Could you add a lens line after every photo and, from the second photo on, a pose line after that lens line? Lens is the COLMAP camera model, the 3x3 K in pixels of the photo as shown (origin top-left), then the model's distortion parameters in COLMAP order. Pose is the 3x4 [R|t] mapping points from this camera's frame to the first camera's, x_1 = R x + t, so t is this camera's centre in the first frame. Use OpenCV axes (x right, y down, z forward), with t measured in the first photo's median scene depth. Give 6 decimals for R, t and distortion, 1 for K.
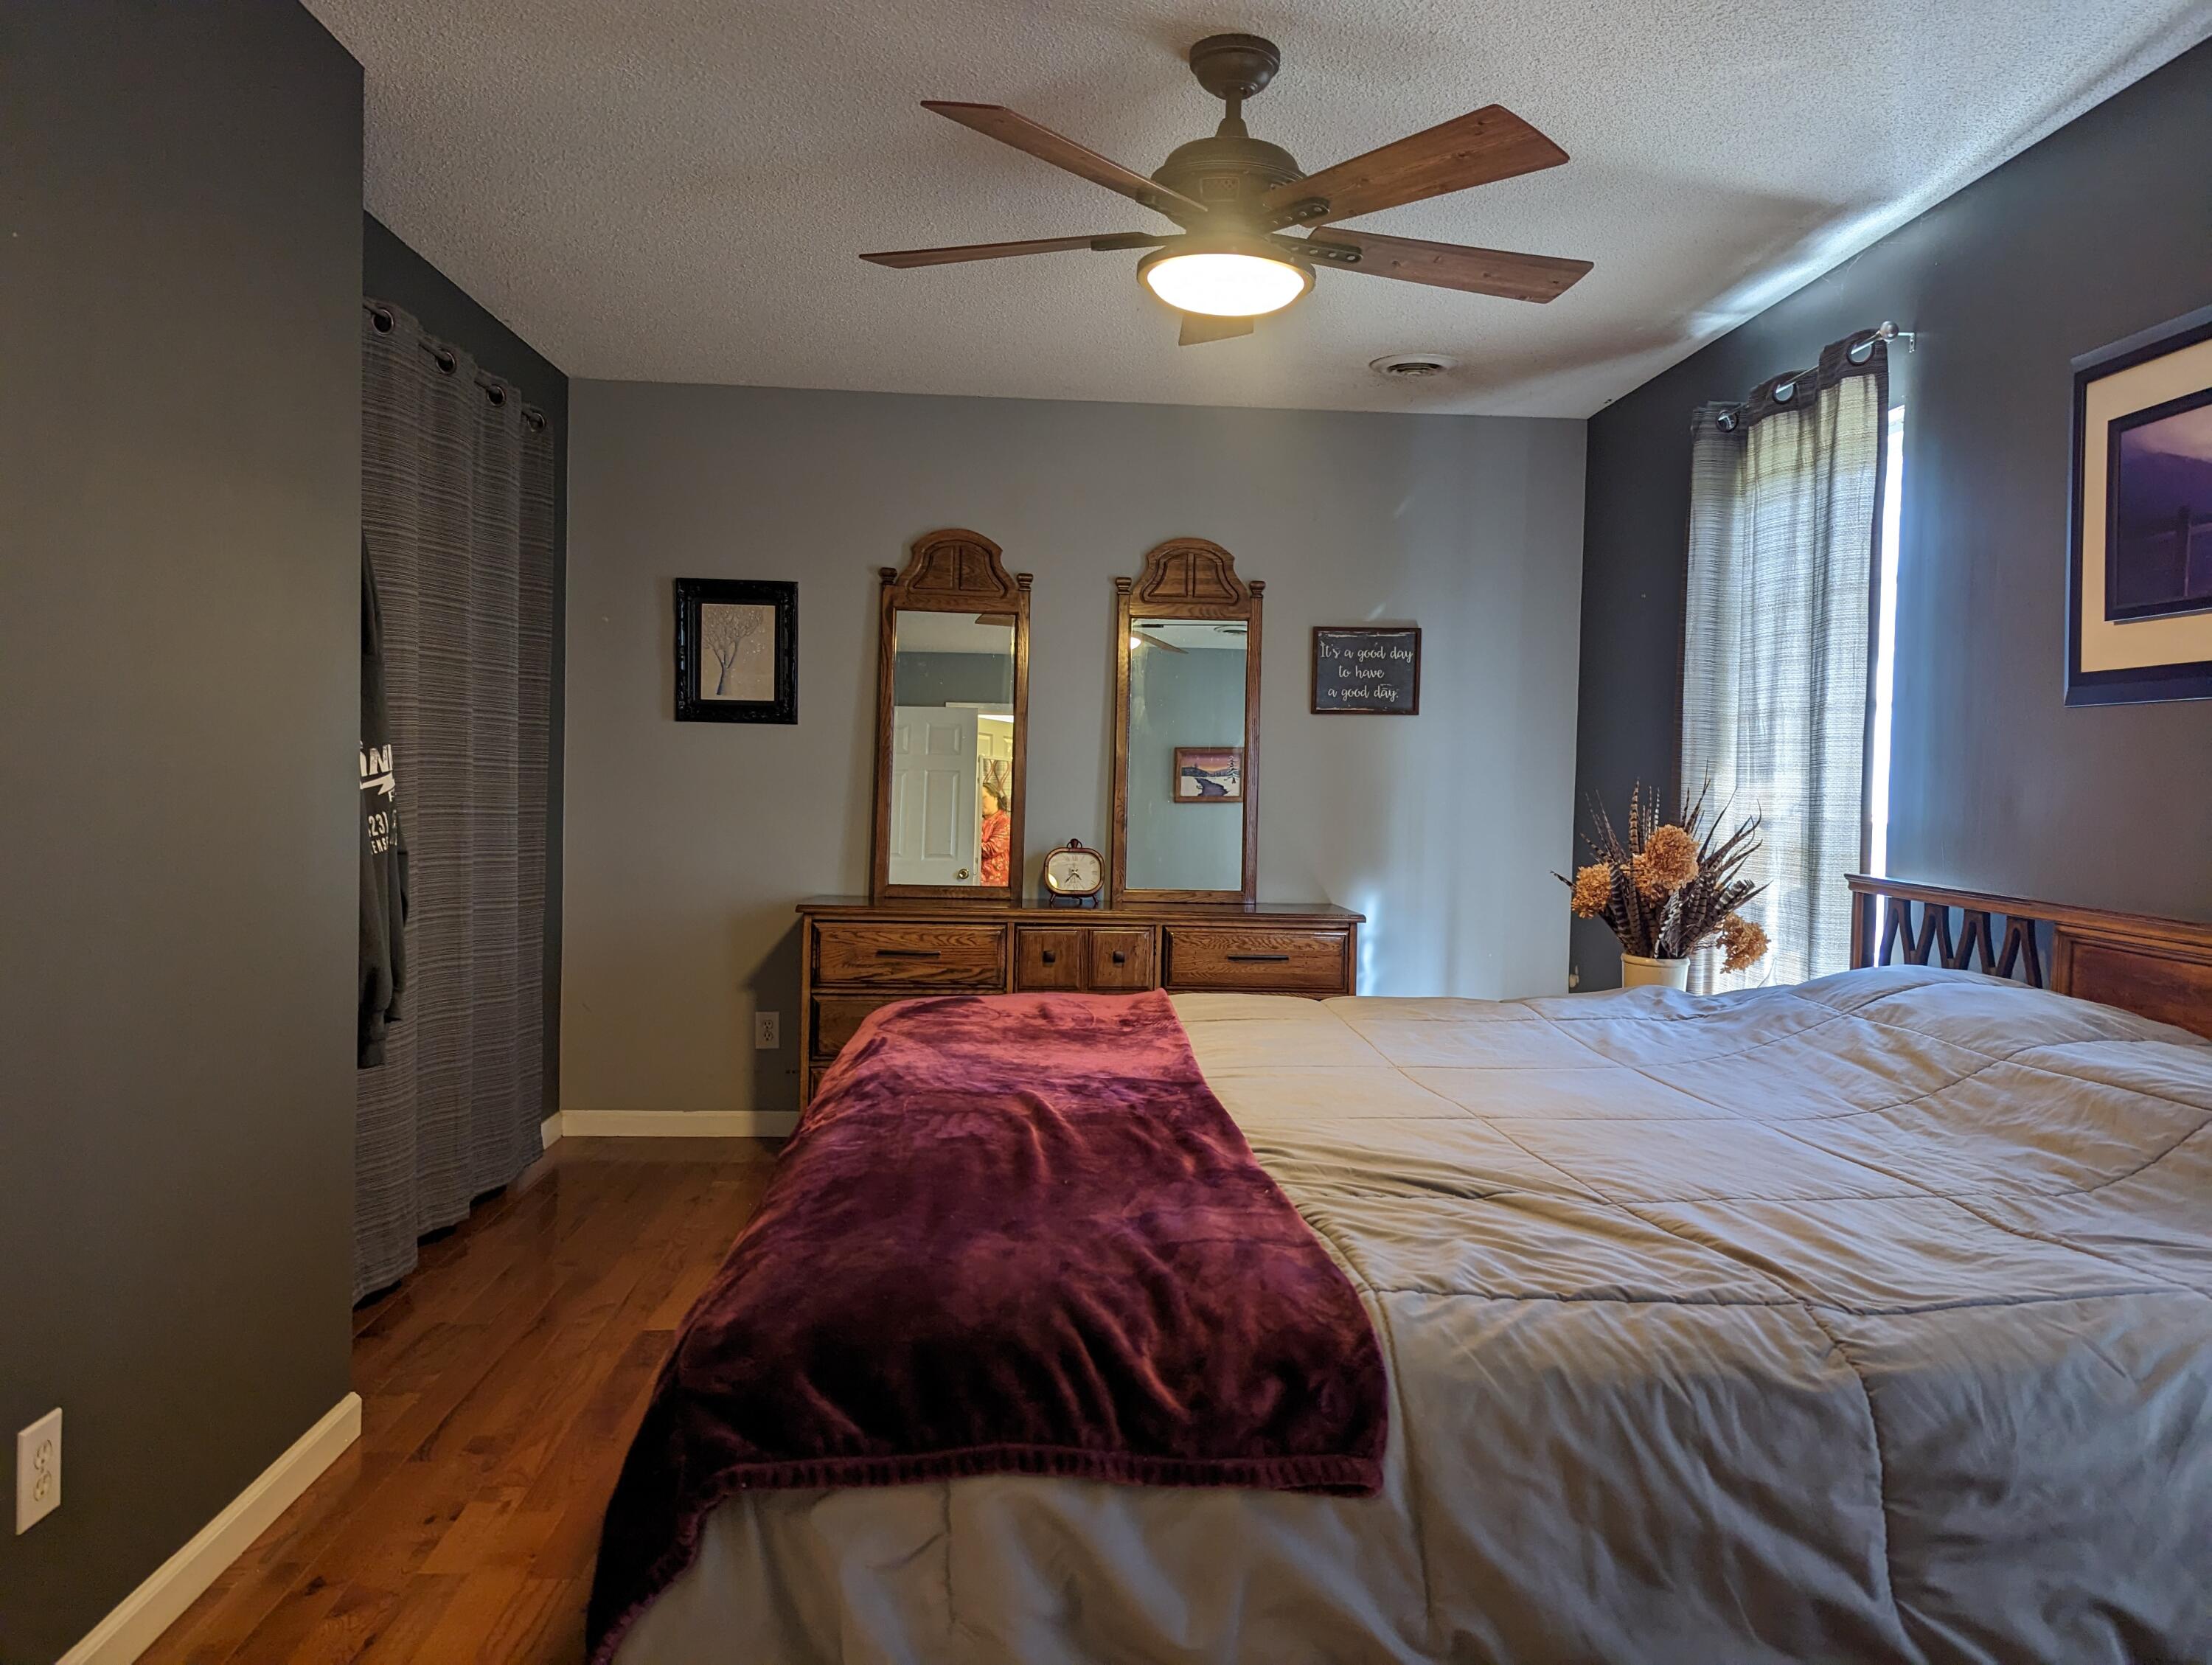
lens RADIAL K [[1570.9, 0, 1117.6], [0, 1570.9, 830.6], [0, 0, 1]] dist [0.068228, -0.032430]
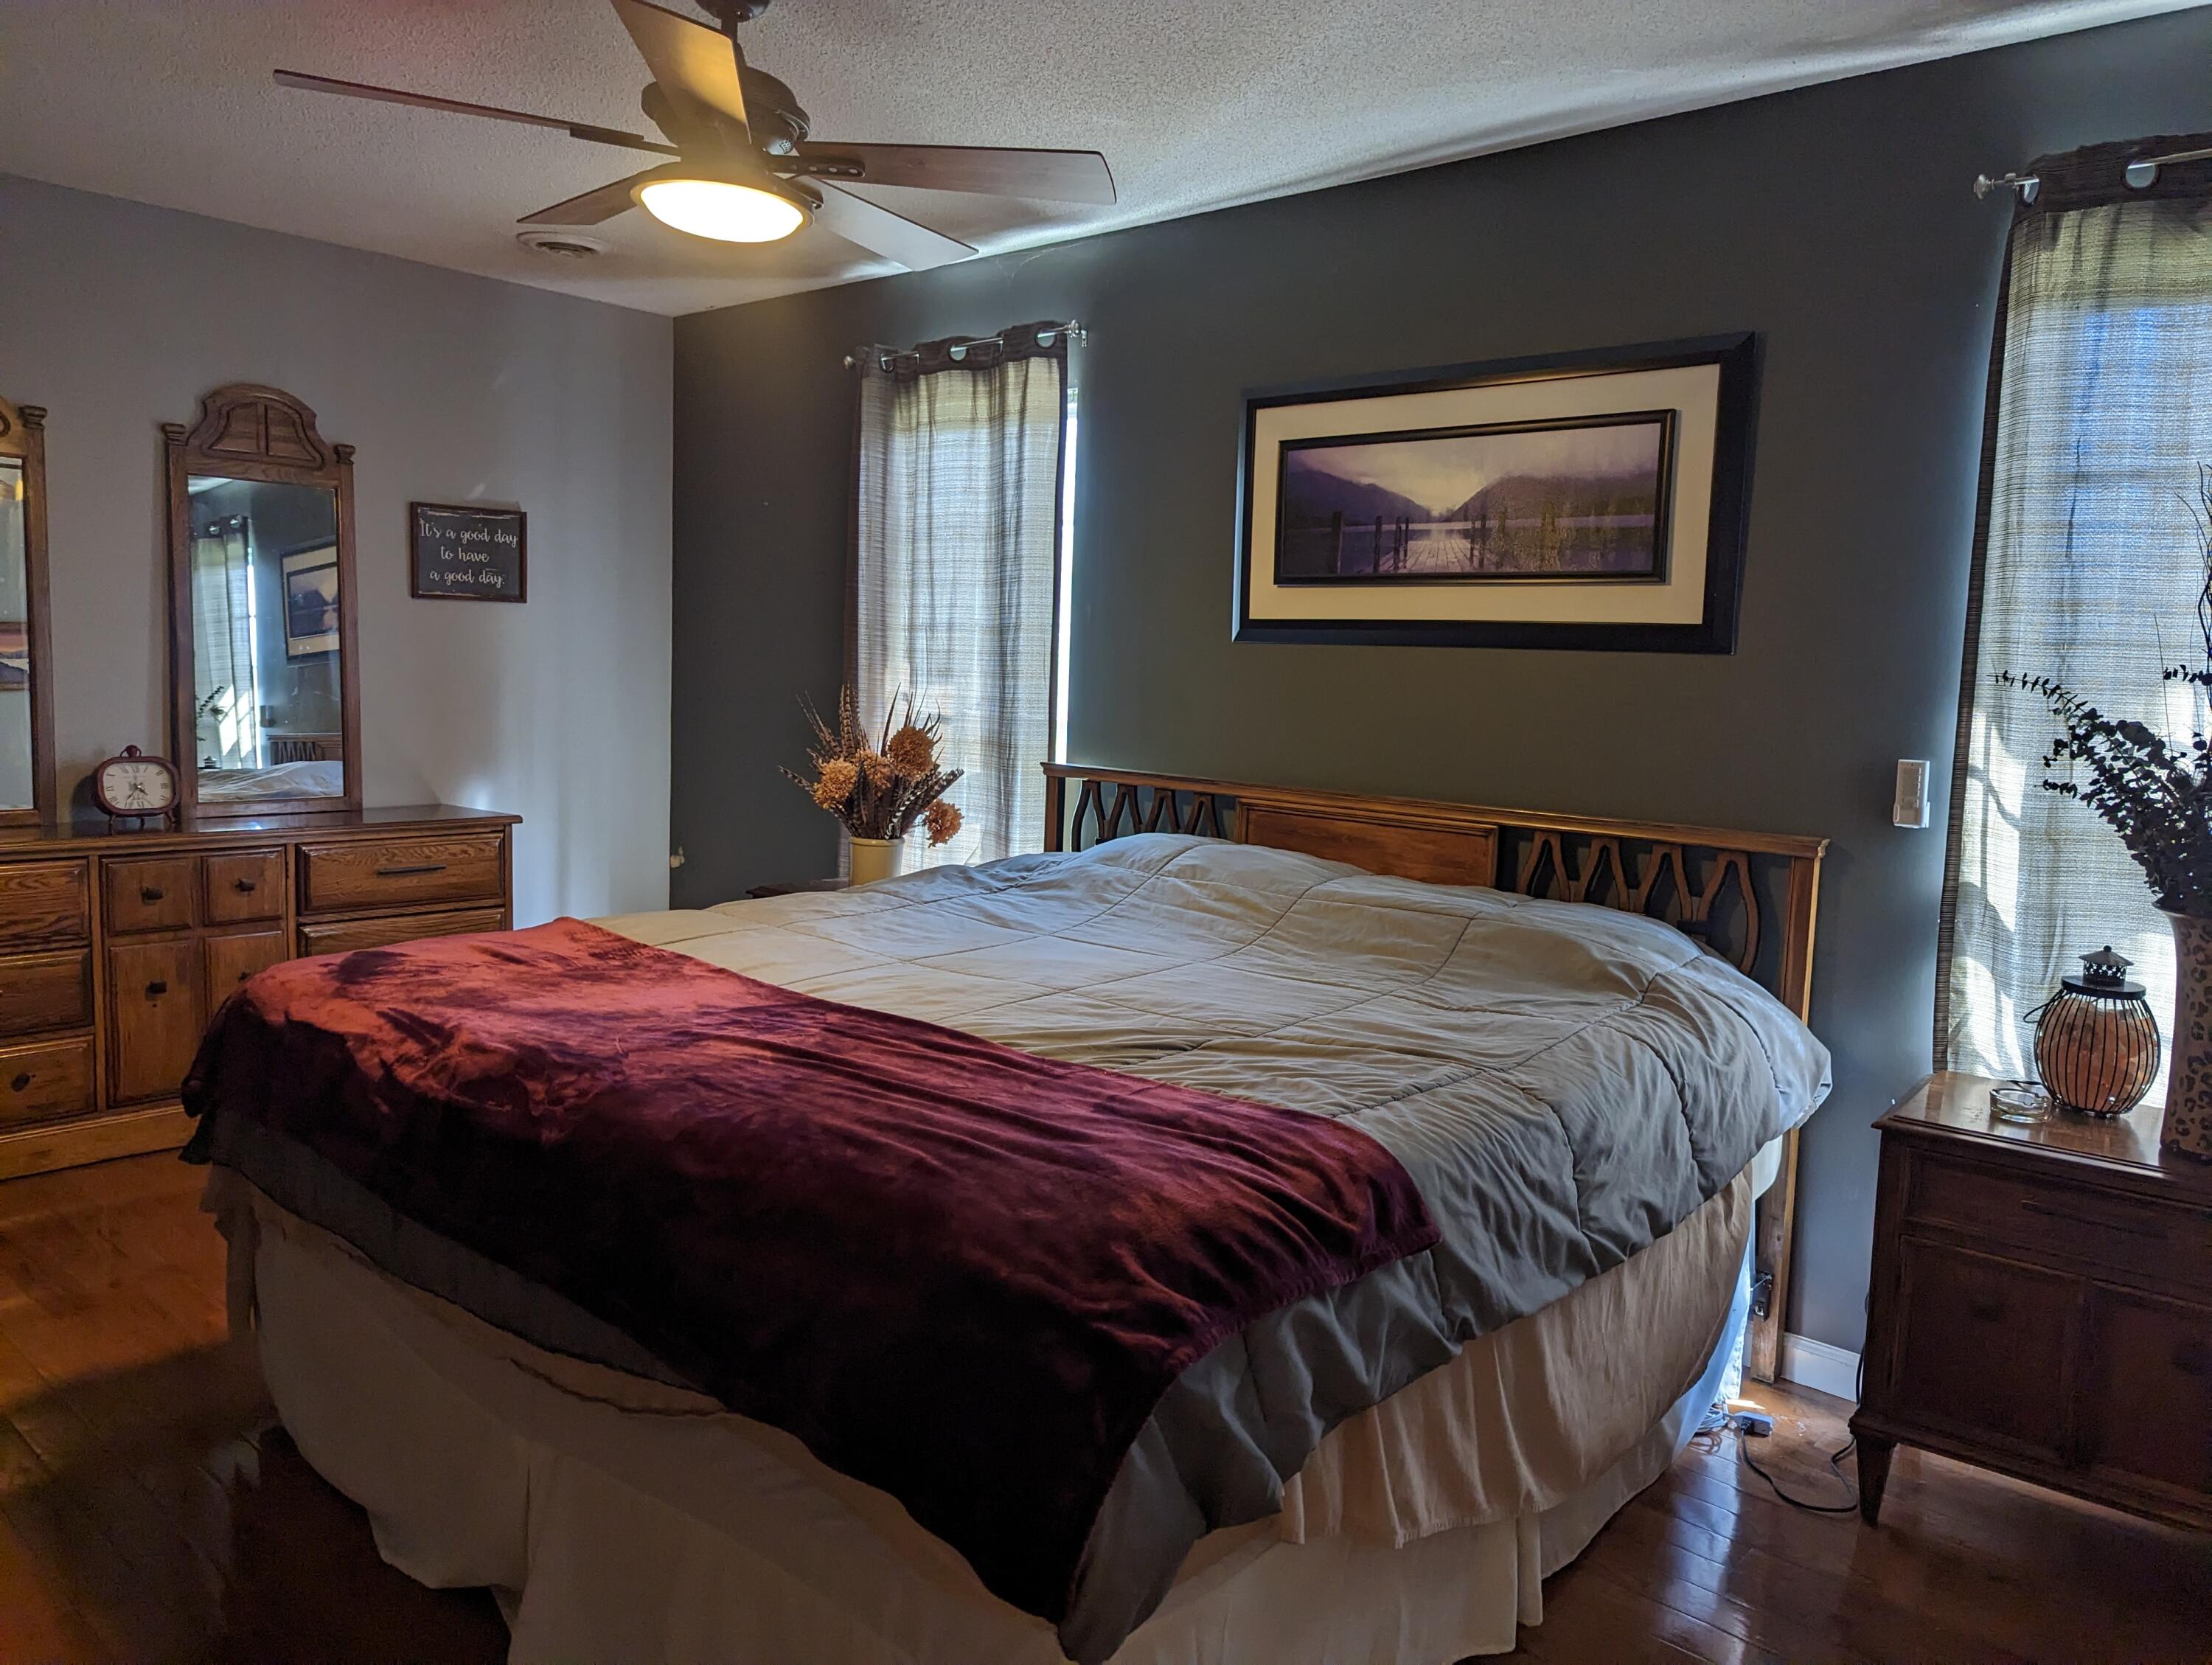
lens RADIAL K [[1570.9, 0, 1128.4], [0, 1570.9, 833.9], [0, 0, 1]] dist [0.068228, -0.032430]
pose [[0.712314, -0.077141, 0.697609, -0.336759], [0.011095, 0.995055, 0.098704, -0.035262], [-0.701774, -0.062569, 0.709647, 0.061175]]
